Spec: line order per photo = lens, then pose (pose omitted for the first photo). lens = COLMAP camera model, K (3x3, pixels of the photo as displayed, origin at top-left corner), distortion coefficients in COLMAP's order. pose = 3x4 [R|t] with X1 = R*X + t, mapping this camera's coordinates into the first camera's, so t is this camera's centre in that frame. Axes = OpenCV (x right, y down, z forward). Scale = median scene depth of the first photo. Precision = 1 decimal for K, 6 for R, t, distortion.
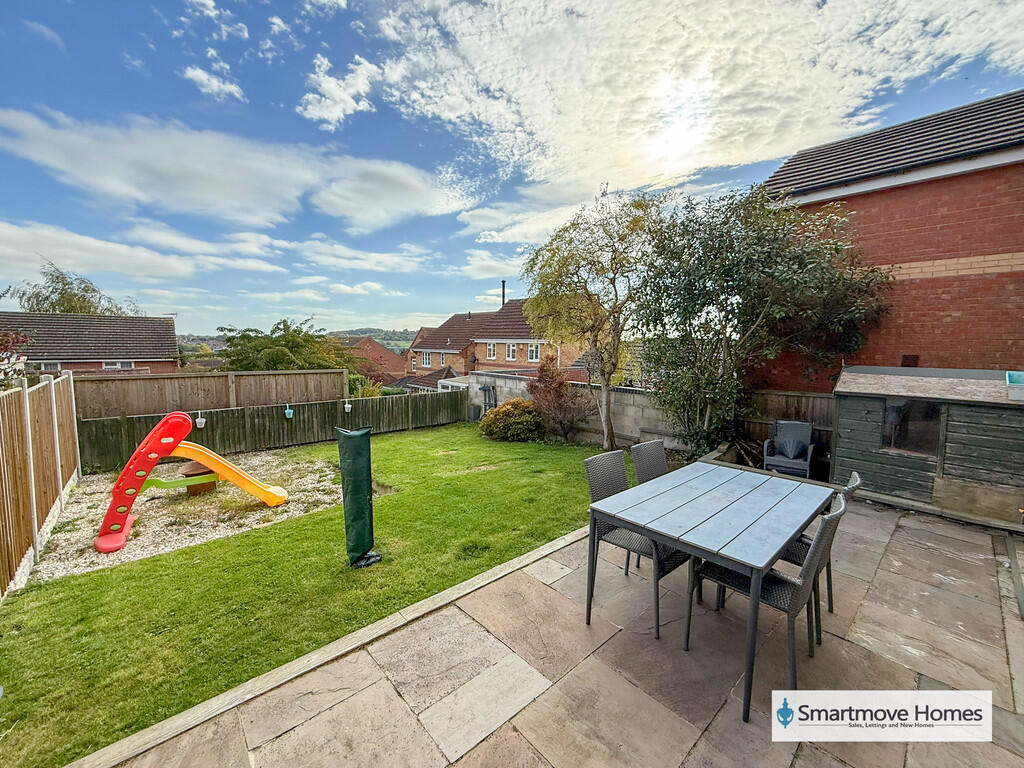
lens RADIAL K [[409.1, 0, 508.4], [0, 409.1, 380.8], [0, 0, 1]] dist [0.000505, -0.000618]
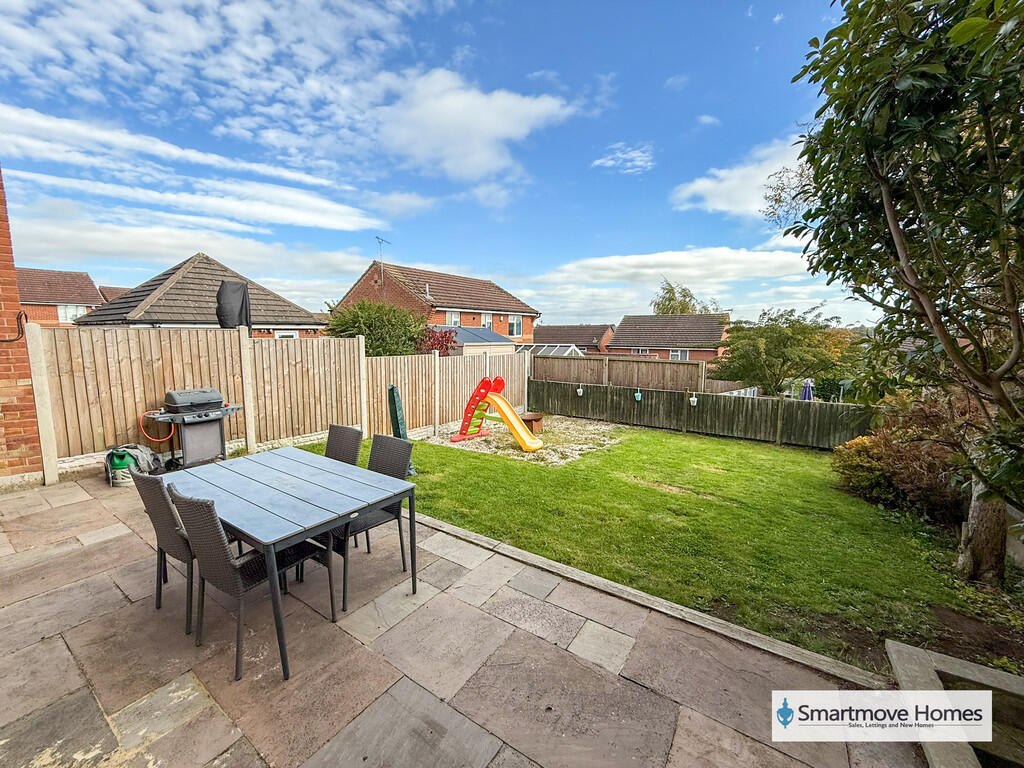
lens RADIAL K [[409.1, 0, 509.0], [0, 409.1, 377.6], [0, 0, 1]] dist [0.000505, -0.000618]
pose [[0.240998, 0.092989, -0.966061, 0.459329], [-0.084008, 0.993662, 0.074688, -0.026082], [0.966883, 0.063157, 0.247282, 0.364740]]
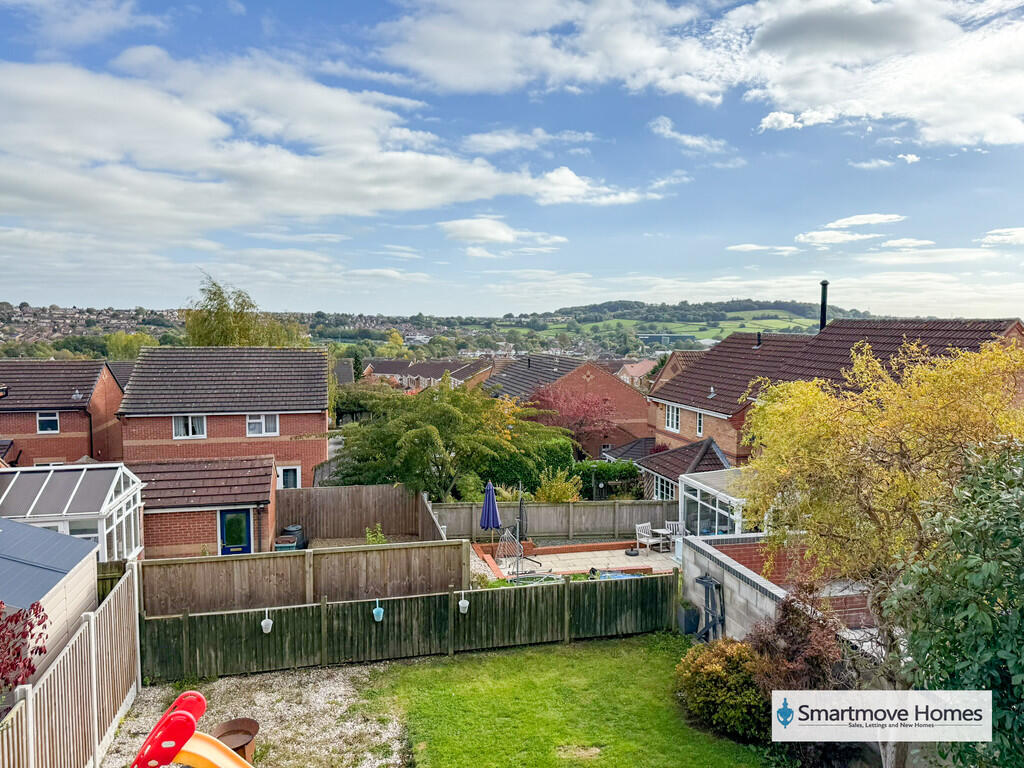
lens RADIAL K [[722.6, 0, 509.8], [0, 722.6, 380.1], [0, 0, 1]] dist [0.023336, -0.011428]
pose [[0.885030, 0.035117, -0.464207, 0.193454], [-0.039188, 0.999231, 0.000879, -0.309836], [0.463881, 0.017414, 0.885726, 0.034925]]
